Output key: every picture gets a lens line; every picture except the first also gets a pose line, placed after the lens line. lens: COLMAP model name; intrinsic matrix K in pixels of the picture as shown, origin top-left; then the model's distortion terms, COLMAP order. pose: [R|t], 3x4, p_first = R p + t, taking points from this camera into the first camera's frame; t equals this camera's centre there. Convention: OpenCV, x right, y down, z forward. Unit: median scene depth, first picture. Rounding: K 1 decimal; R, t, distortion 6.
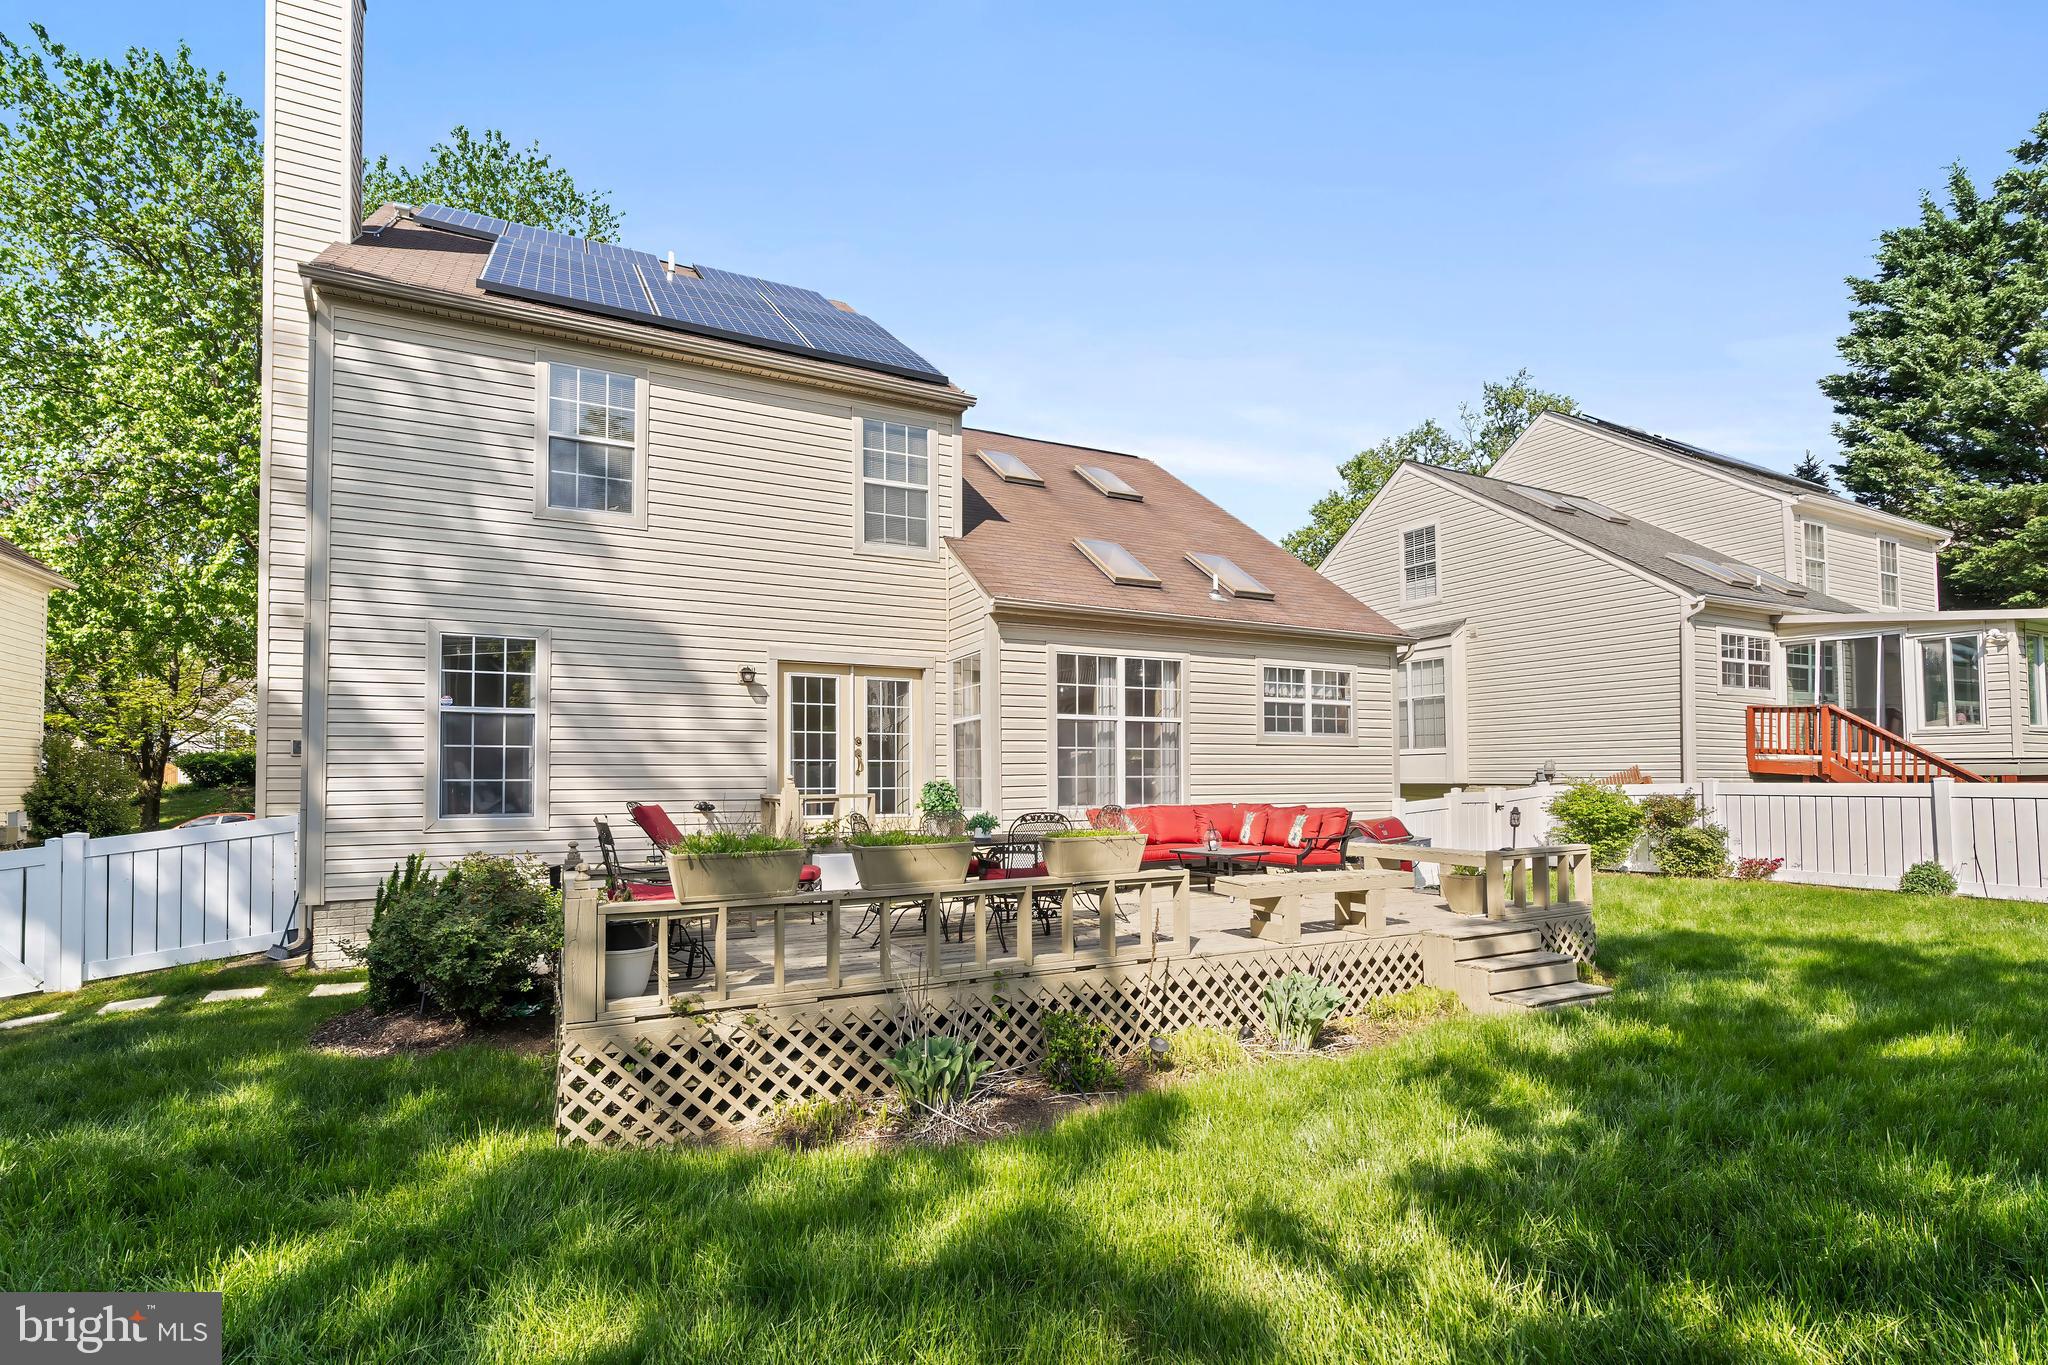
lens RADIAL K [[946.1, 0, 1022.5], [0, 946.1, 752.3], [0, 0, 1]] dist [-0.003737, 0.000672]
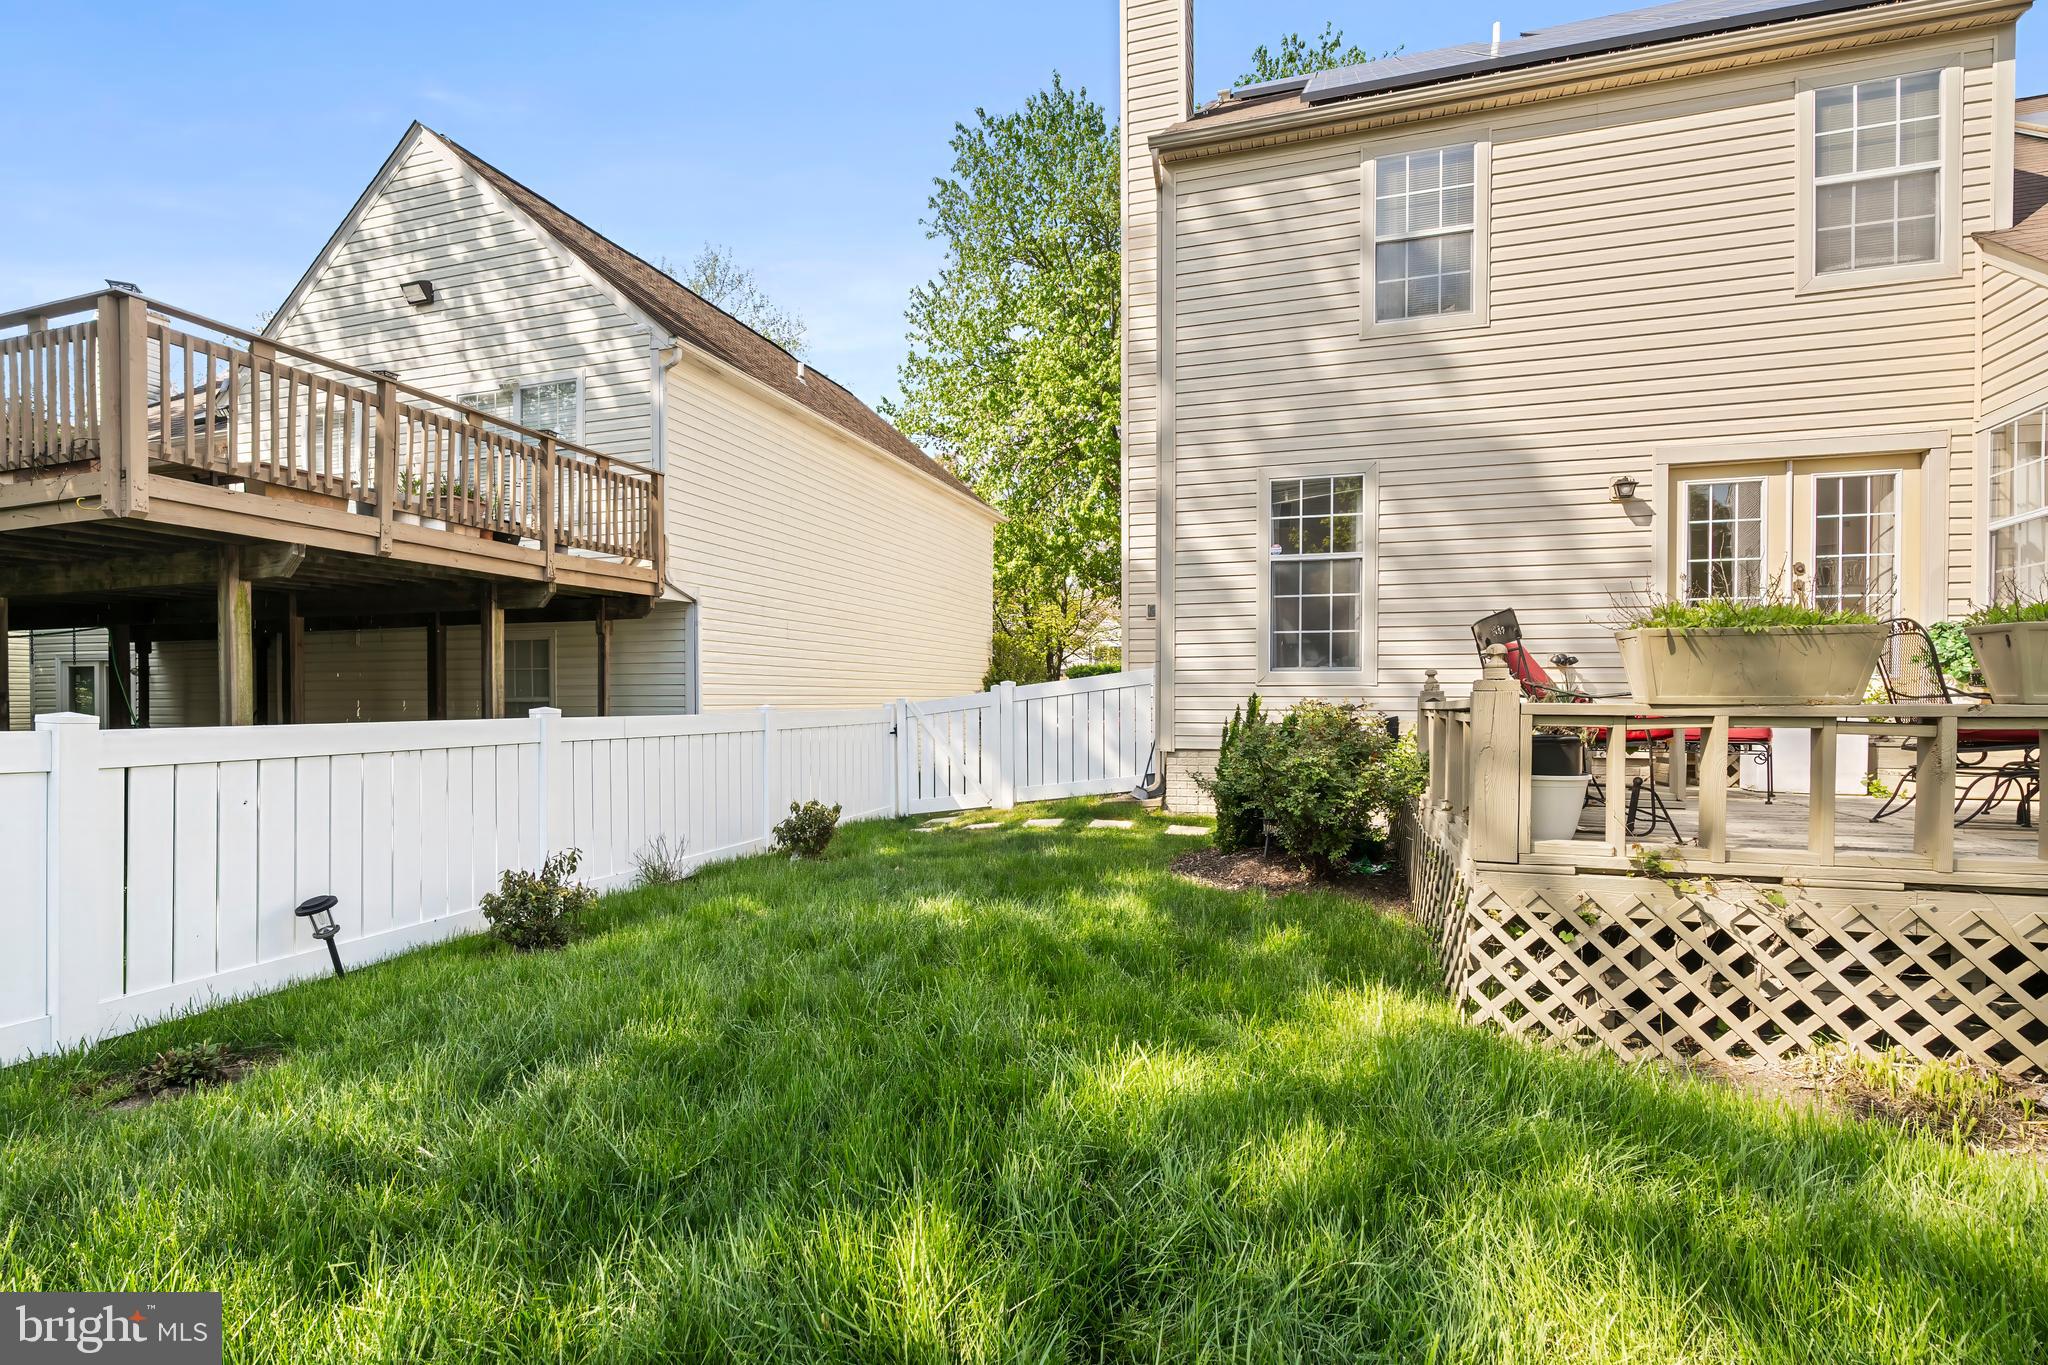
lens RADIAL K [[946.1, 0, 1024.4], [0, 946.1, 710.8], [0, 0, 1]] dist [-0.003737, 0.000672]
pose [[0.714333, 0.014898, -0.699647, -0.095454], [0.015895, 0.999170, 0.037505, 0.059001], [0.699625, -0.037912, 0.713503, 0.102101]]
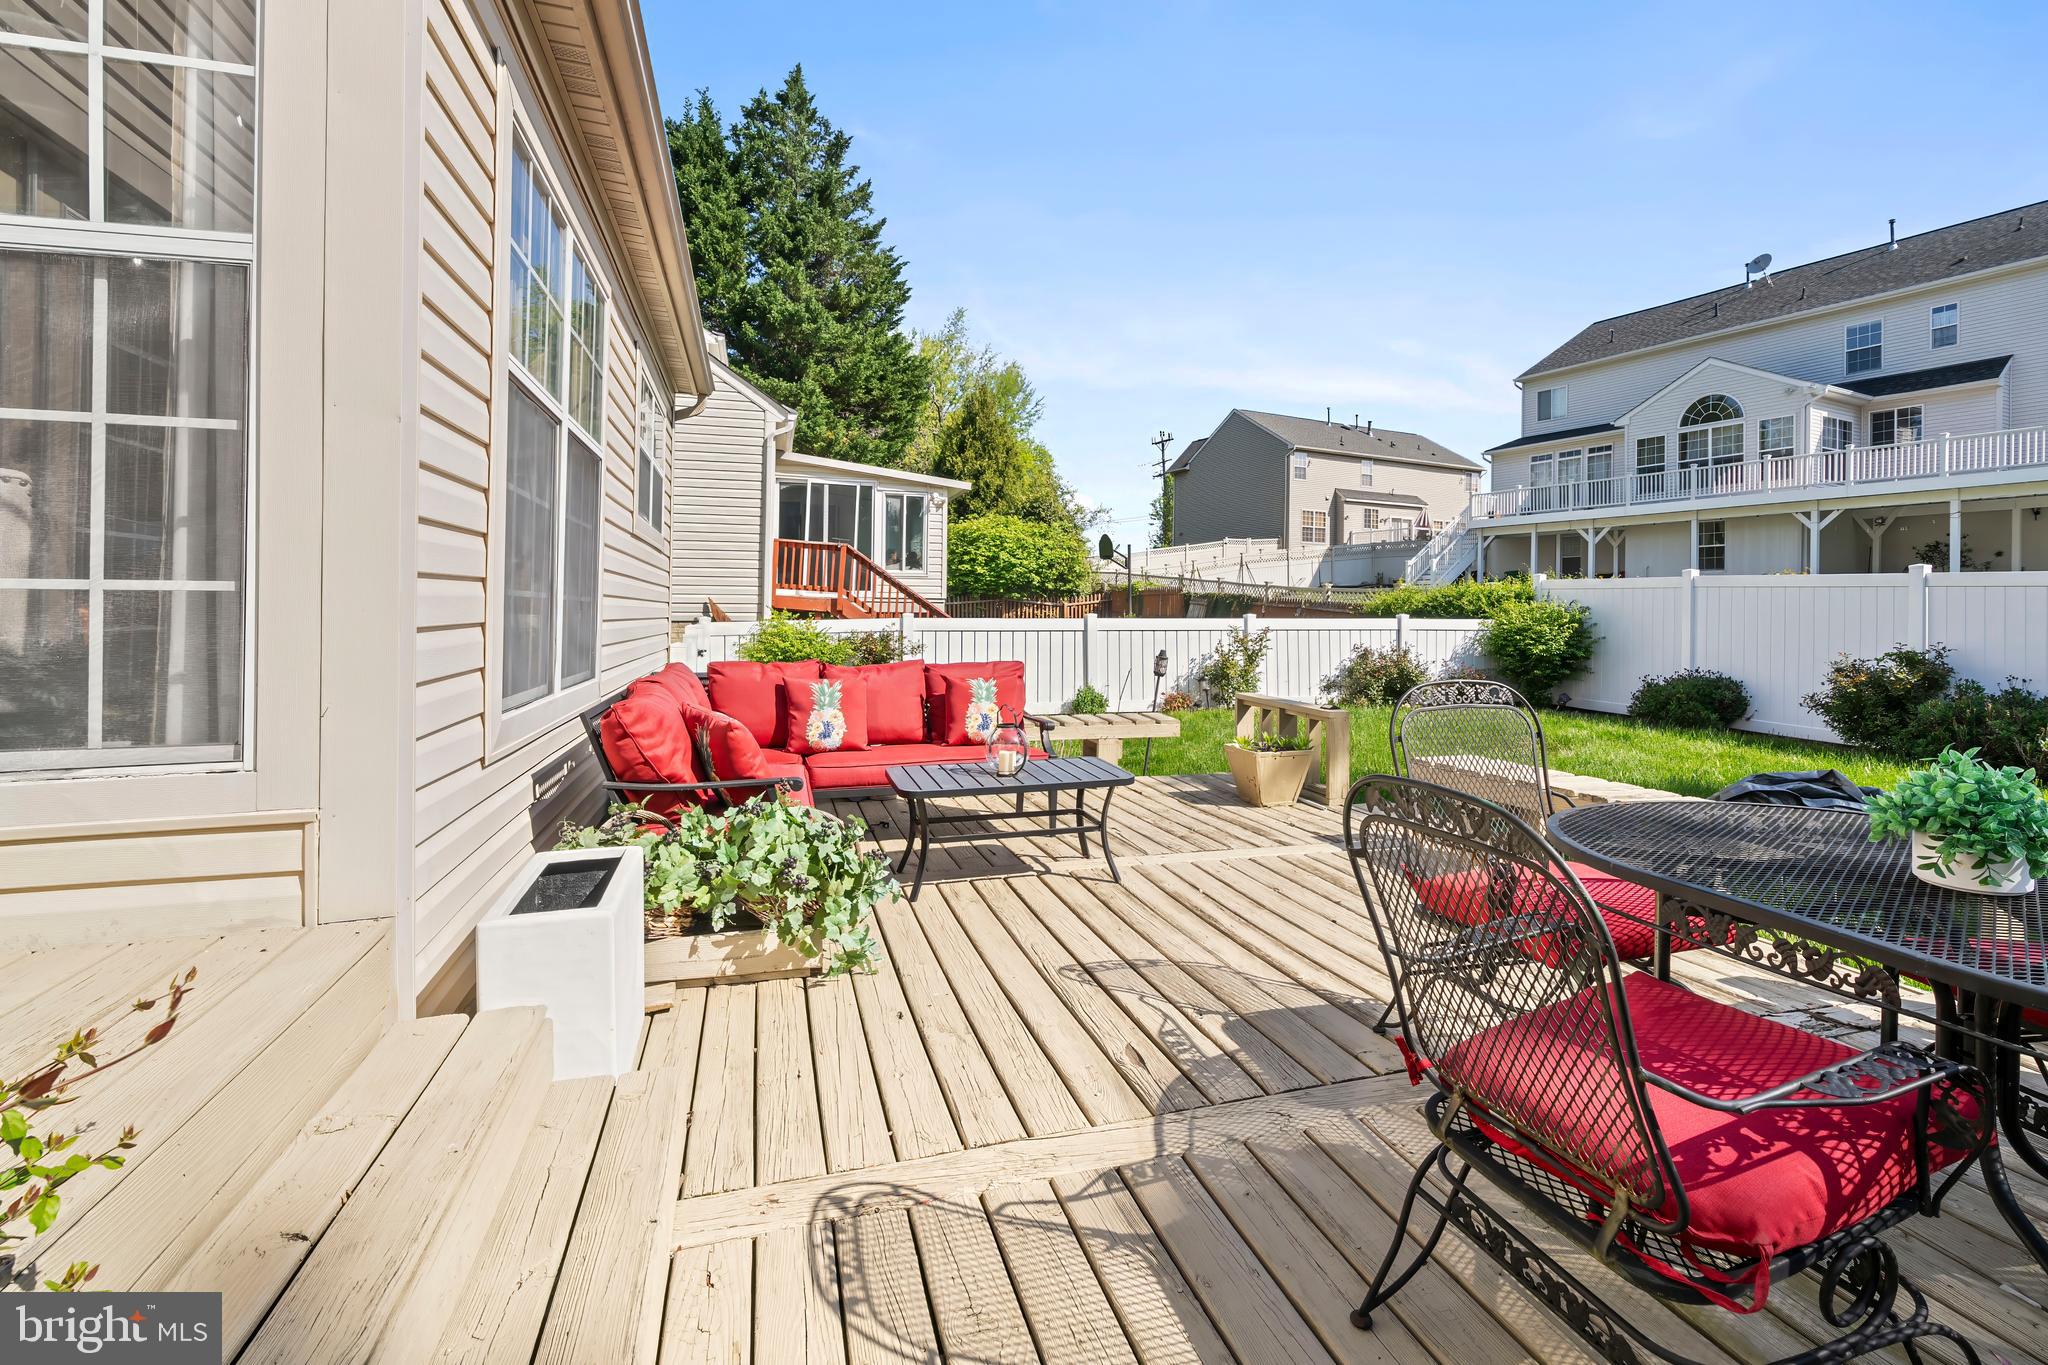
lens RADIAL K [[946.1, 0, 1039.1], [0, 946.1, 610.9], [0, 0, 1]] dist [-0.003737, 0.000672]
pose [[0.178129, 0.008479, 0.983971, -0.188138], [-0.029341, 0.999564, -0.003302, 0.027299], [-0.983570, -0.028282, 0.178300, 0.796212]]
